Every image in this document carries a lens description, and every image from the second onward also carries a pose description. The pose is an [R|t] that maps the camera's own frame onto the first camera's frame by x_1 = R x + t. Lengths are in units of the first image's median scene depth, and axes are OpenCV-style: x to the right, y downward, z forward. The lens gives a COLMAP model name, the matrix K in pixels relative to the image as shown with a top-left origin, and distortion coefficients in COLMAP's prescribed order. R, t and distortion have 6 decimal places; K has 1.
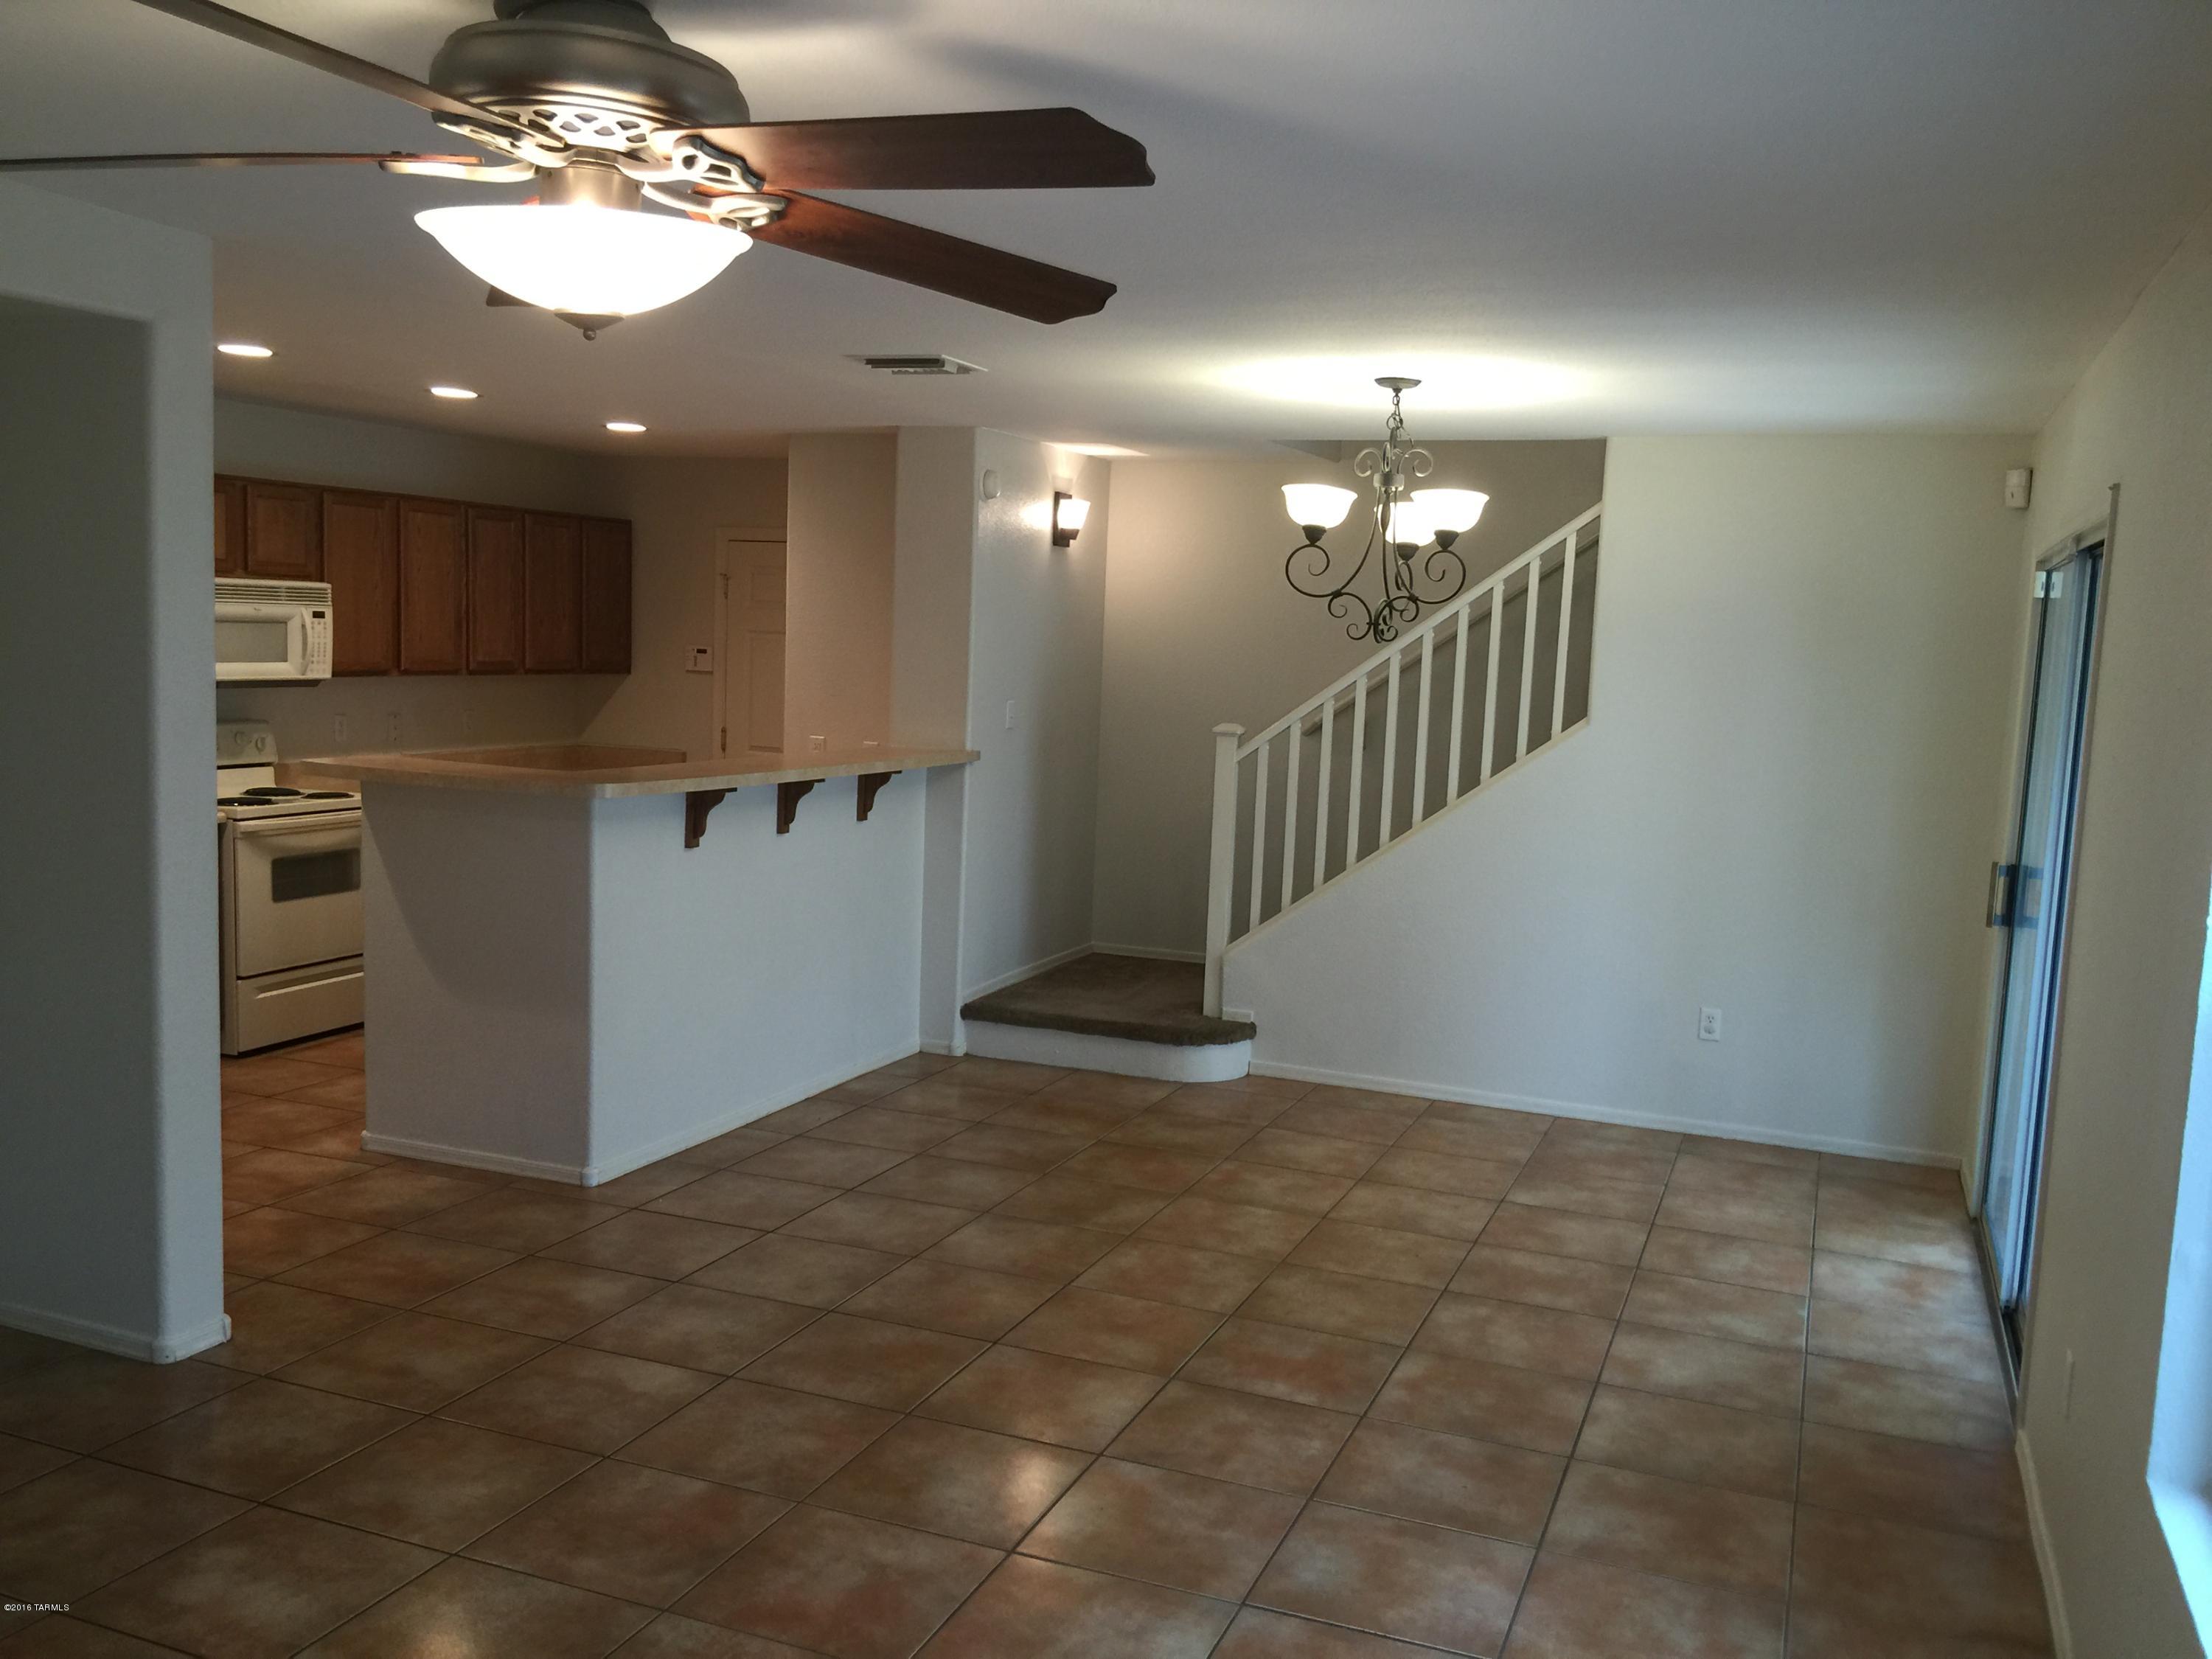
lens RADIAL K [[1869.0, 0, 1116.3], [0, 1869.0, 857.0], [0, 0, 1]] dist [0.075406, -0.115224]
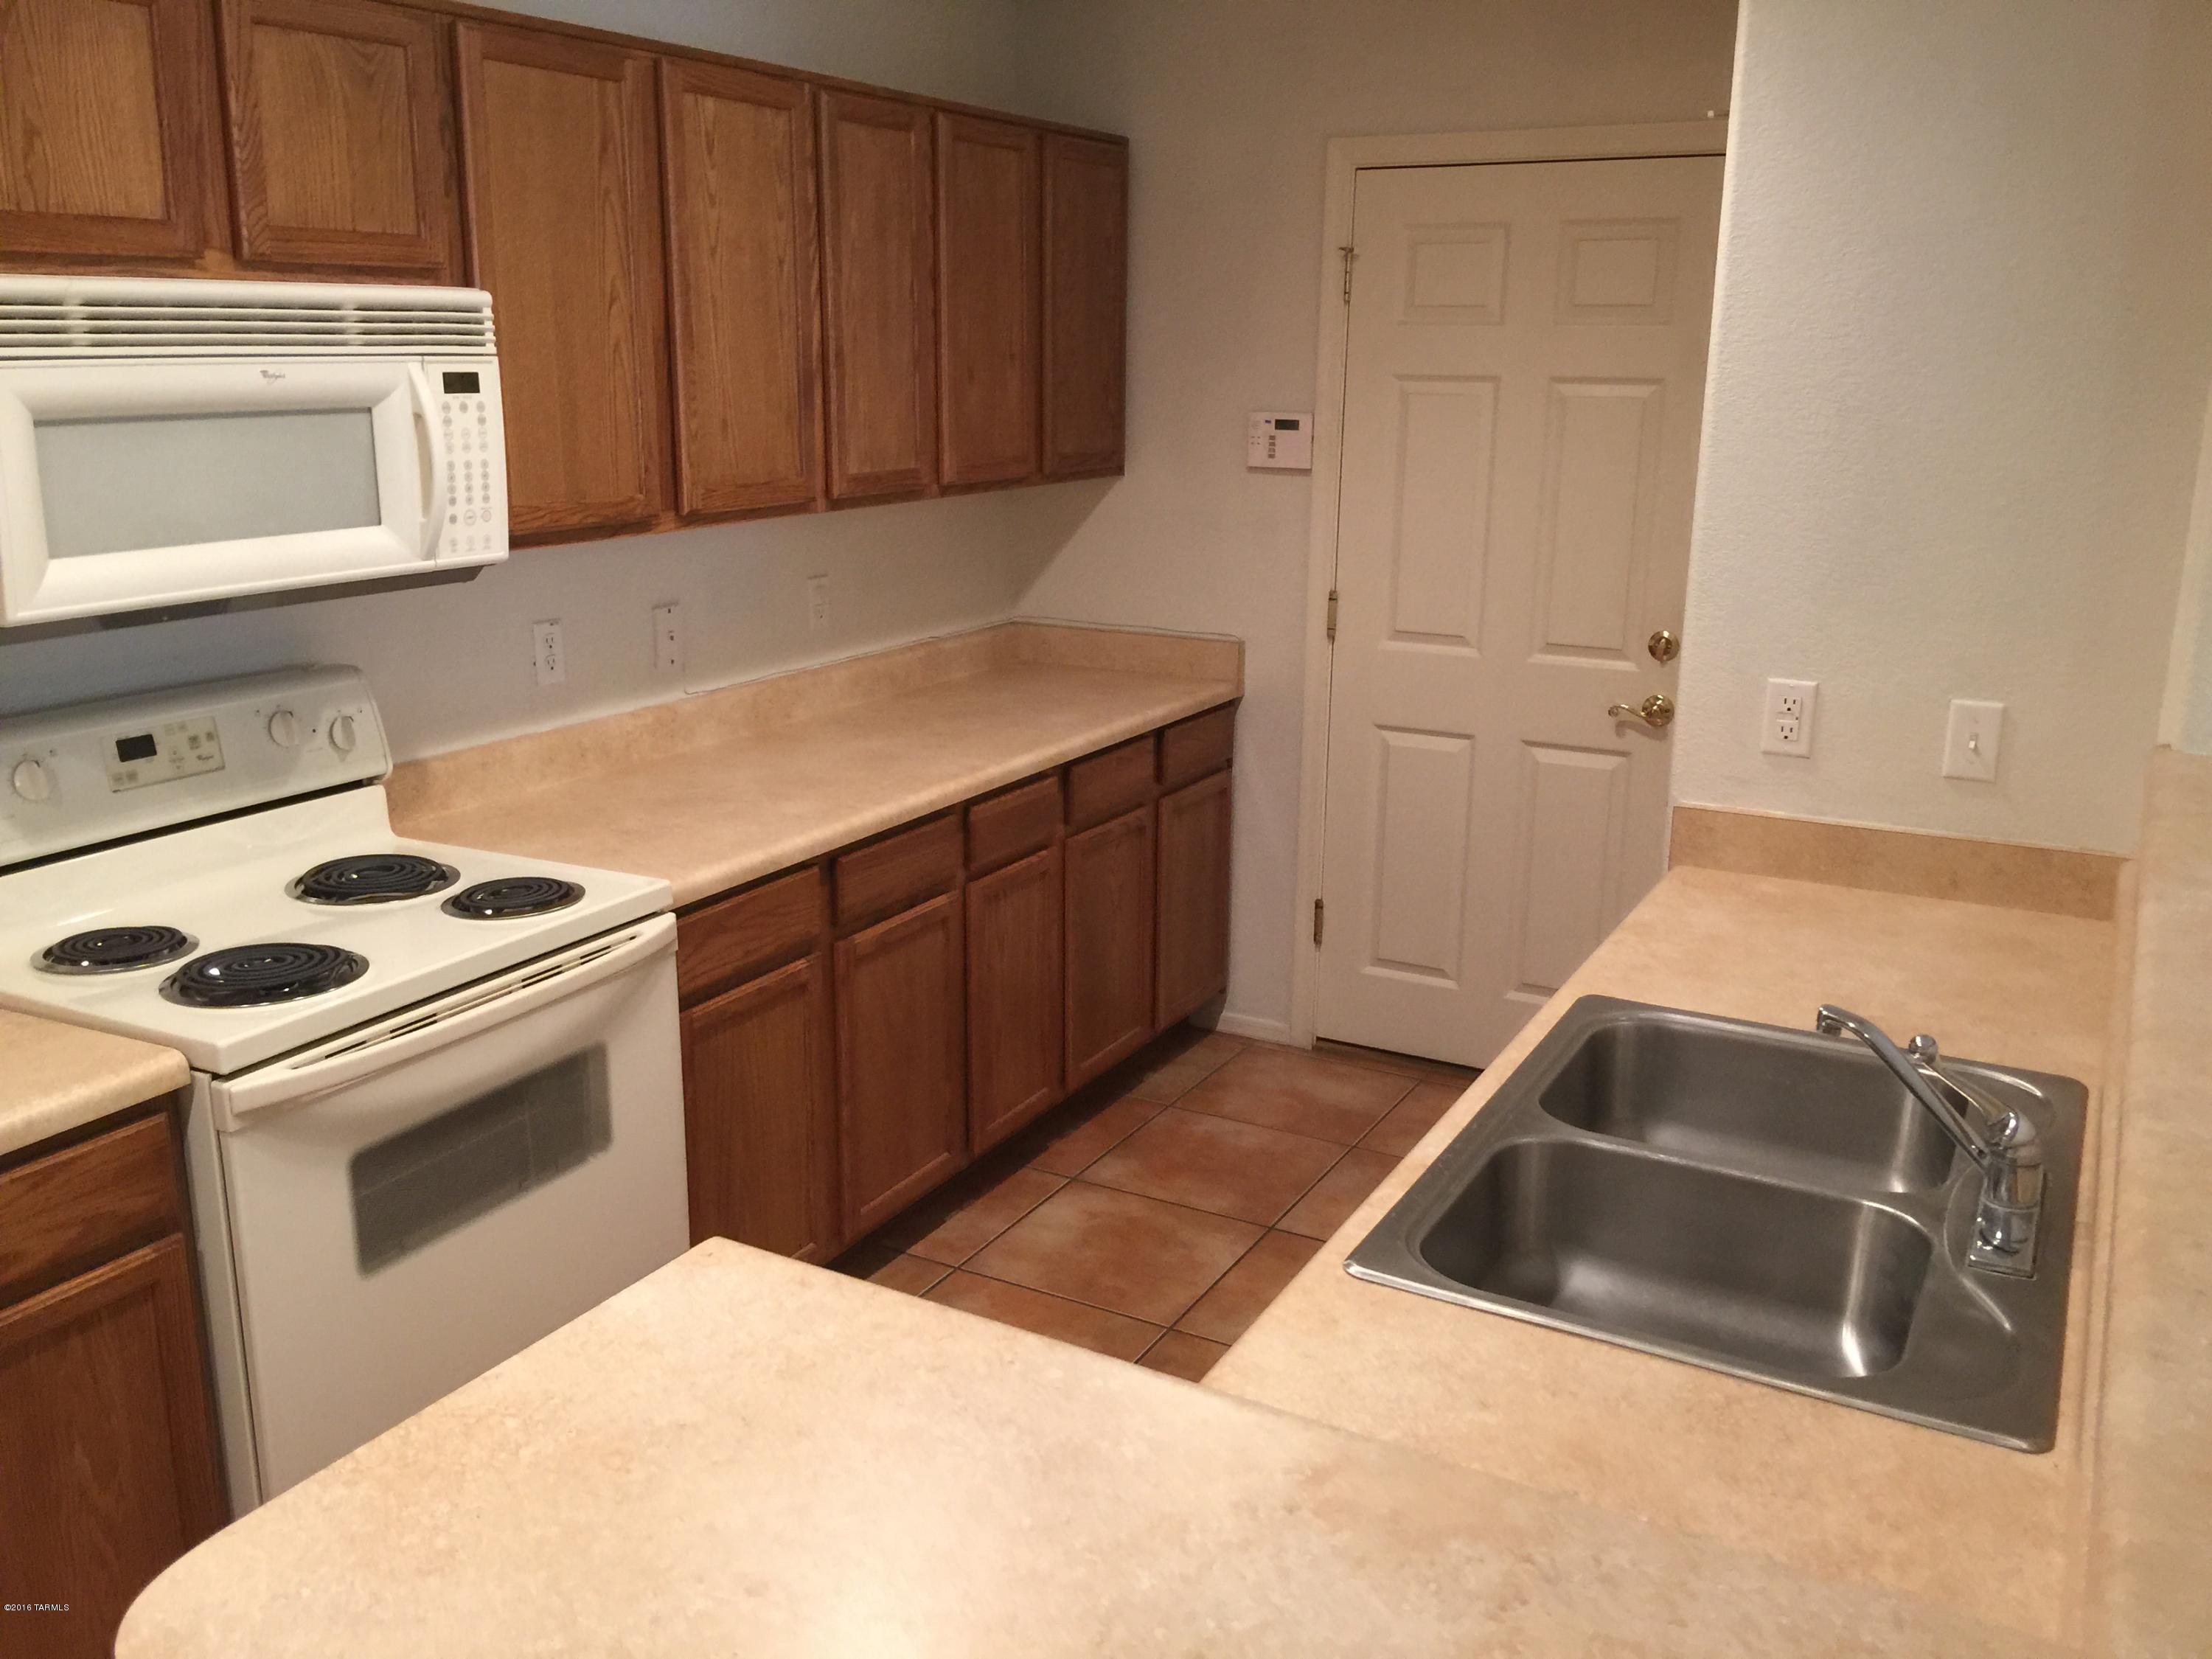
lens RADIAL K [[1890.0, 0, 1093.1], [0, 1890.0, 824.0], [0, 0, 1]] dist [0.066486, -0.117672]
pose [[0.991329, 0.001404, -0.131394, -0.246560], [0.015174, 0.992030, 0.125084, -0.084993], [0.130523, -0.125993, 0.983407, 0.624495]]
